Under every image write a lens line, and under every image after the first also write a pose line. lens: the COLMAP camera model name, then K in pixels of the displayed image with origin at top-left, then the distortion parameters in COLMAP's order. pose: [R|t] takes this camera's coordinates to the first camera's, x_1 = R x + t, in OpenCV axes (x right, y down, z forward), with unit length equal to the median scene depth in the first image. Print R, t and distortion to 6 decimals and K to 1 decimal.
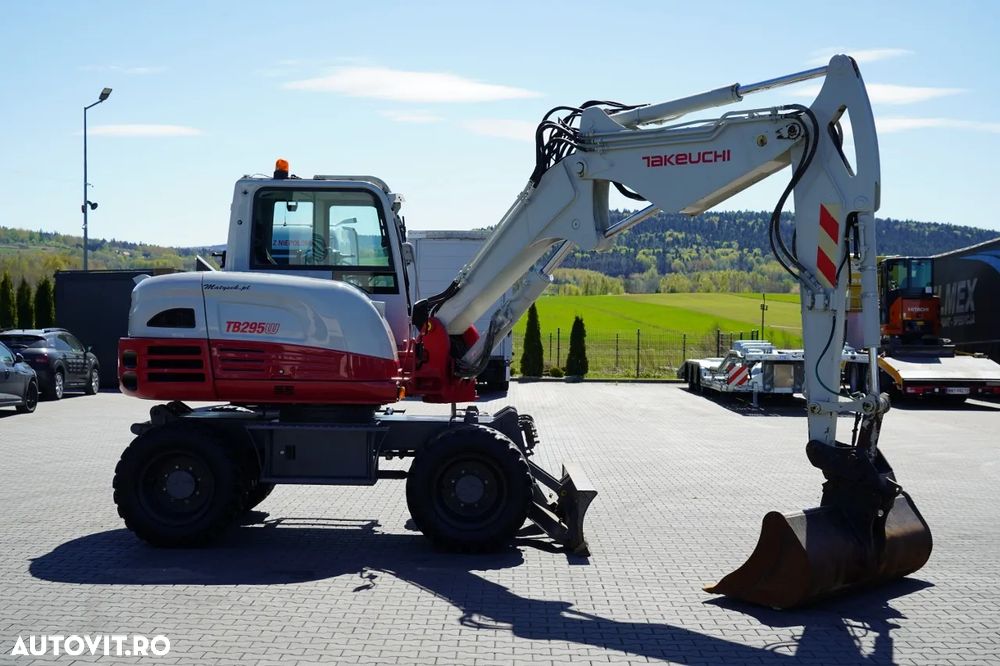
lens RADIAL K [[1382.5, 0, 500.0], [0, 1382.5, 333.0], [0, 0, 1]] dist [-0.028239, 0.000985]
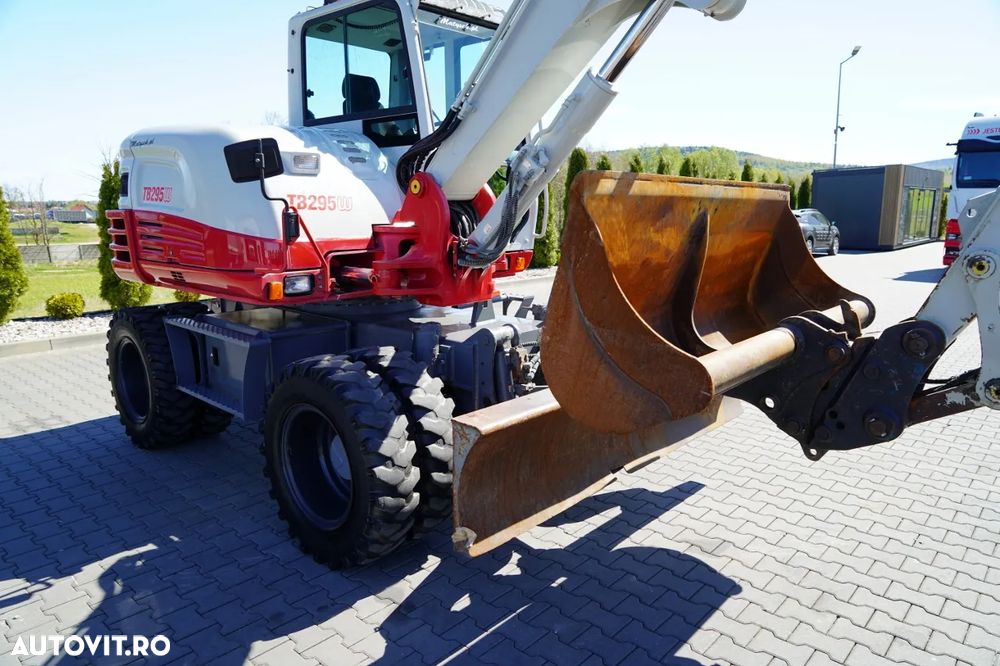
lens RADIAL K [[643.1, 0, 506.8], [0, 643.1, 344.3], [0, 0, 1]] dist [-0.000391, 0.002996]
pose [[0.729614, 0.126932, -0.671976, 0.197217], [0.008366, 0.980893, 0.194368, 0.009260], [0.683808, -0.147435, 0.714611, 0.794876]]
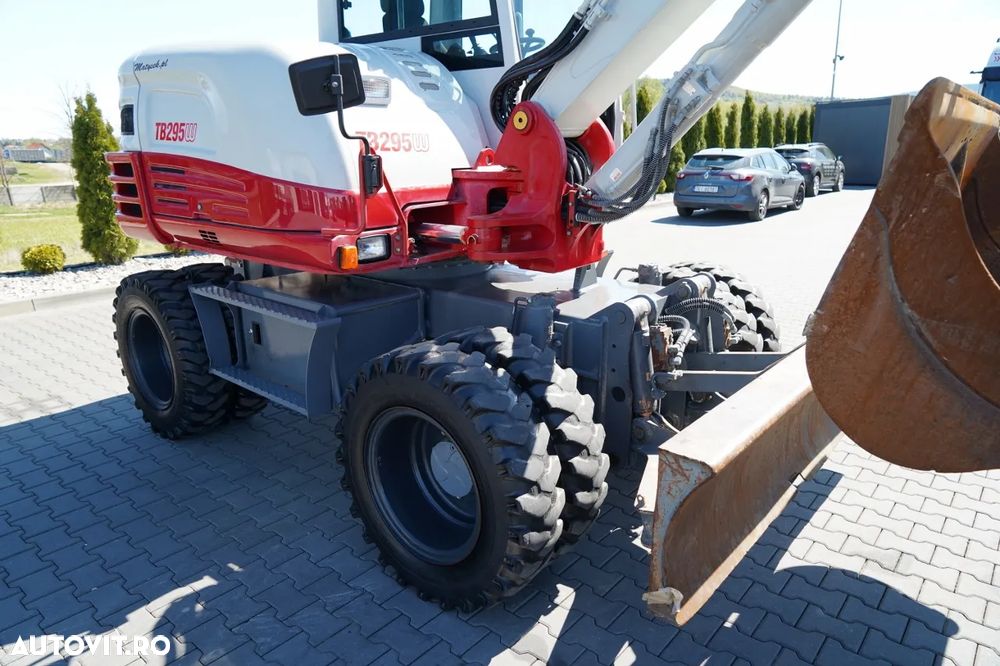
lens RADIAL K [[639.7, 0, 504.0], [0, 639.7, 336.4], [0, 0, 1]] dist [-0.002137, 0.003899]
pose [[0.753442, 0.170623, -0.634991, 0.115296], [0.015324, 0.960925, 0.276385, 0.006452], [0.657336, -0.217971, 0.721386, 0.801326]]
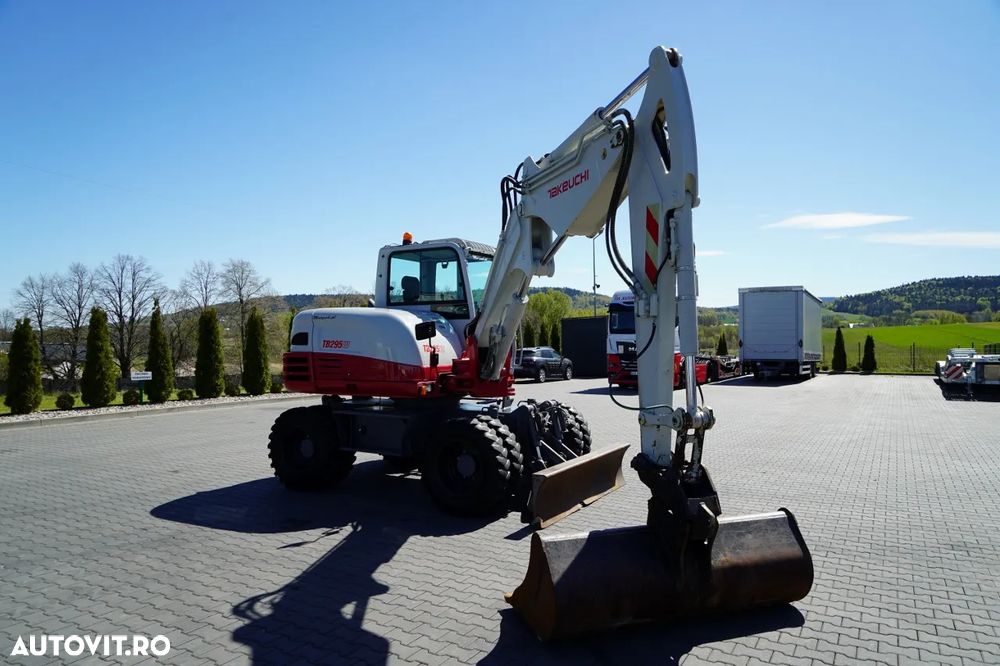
lens RADIAL K [[657.8, 0, 509.3], [0, 657.8, 332.8], [0, 0, 1]] dist [-0.018332, 0.004190]
pose [[0.868889, -0.024130, -0.494418, 0.299088], [0.012517, 0.999563, -0.026785, 0.004482], [0.494848, 0.017085, 0.868811, 0.445933]]
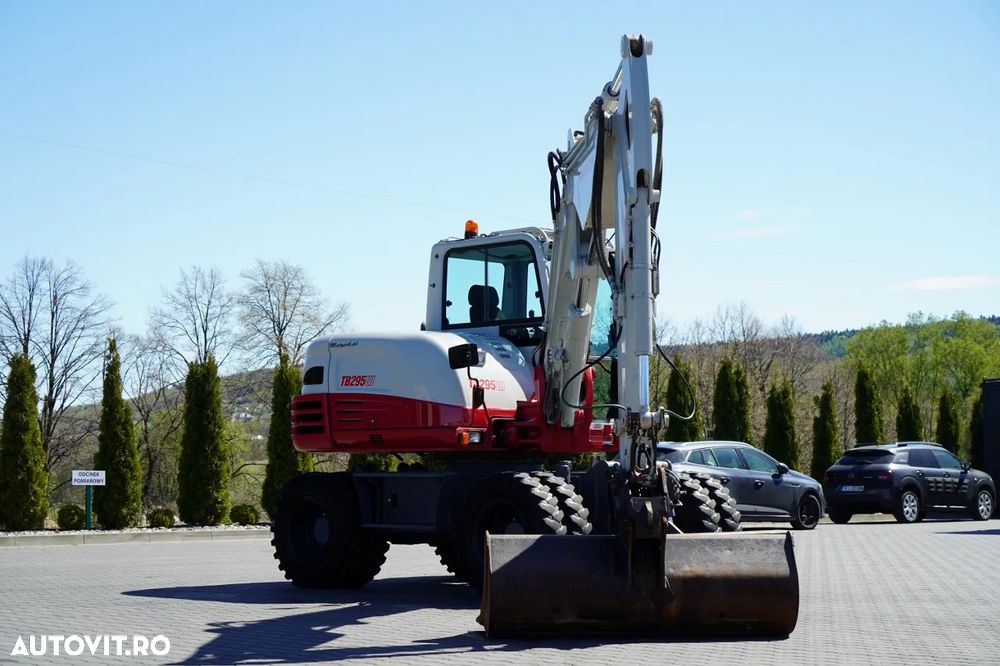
lens RADIAL K [[1751.8, 0, 562.8], [0, 1751.8, 317.1], [0, 0, 1]] dist [-0.048362, 0.027186]
pose [[0.731110, -0.076455, -0.677963, 0.778334], [0.011167, 0.994909, -0.100155, 0.076804], [0.682169, 0.065654, 0.728242, 0.118439]]
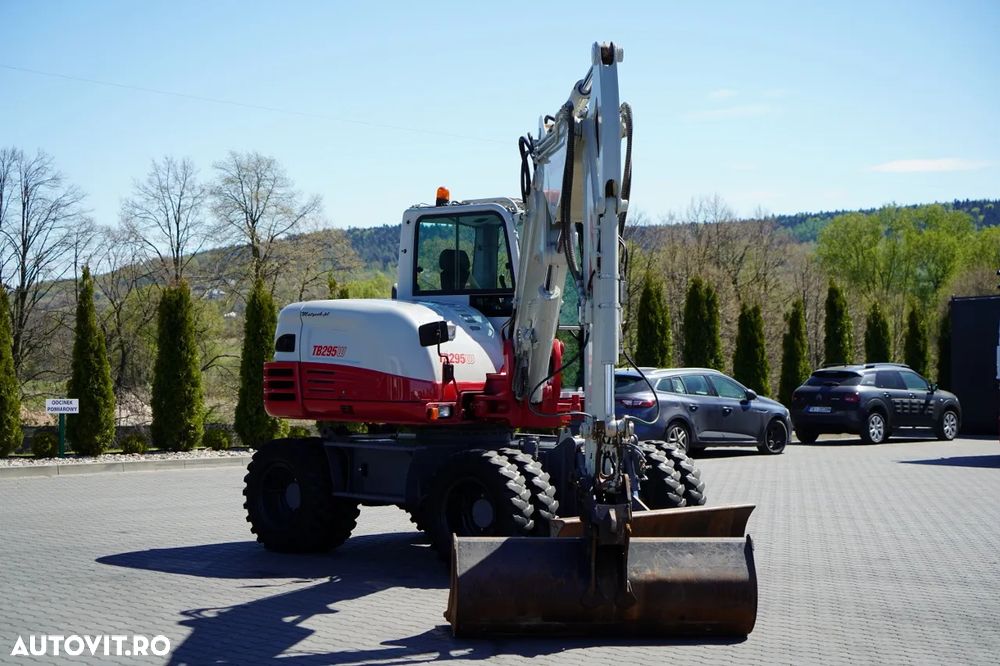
lens RADIAL K [[1751.8, 0, 562.8], [0, 1751.8, 317.1], [0, 0, 1]] dist [-0.048362, 0.027186]
pose [[0.741894, -0.023549, -0.670103, 0.793156], [0.000900, 0.999417, -0.034126, 0.014926], [0.670516, 0.024715, 0.741483, 0.107111]]
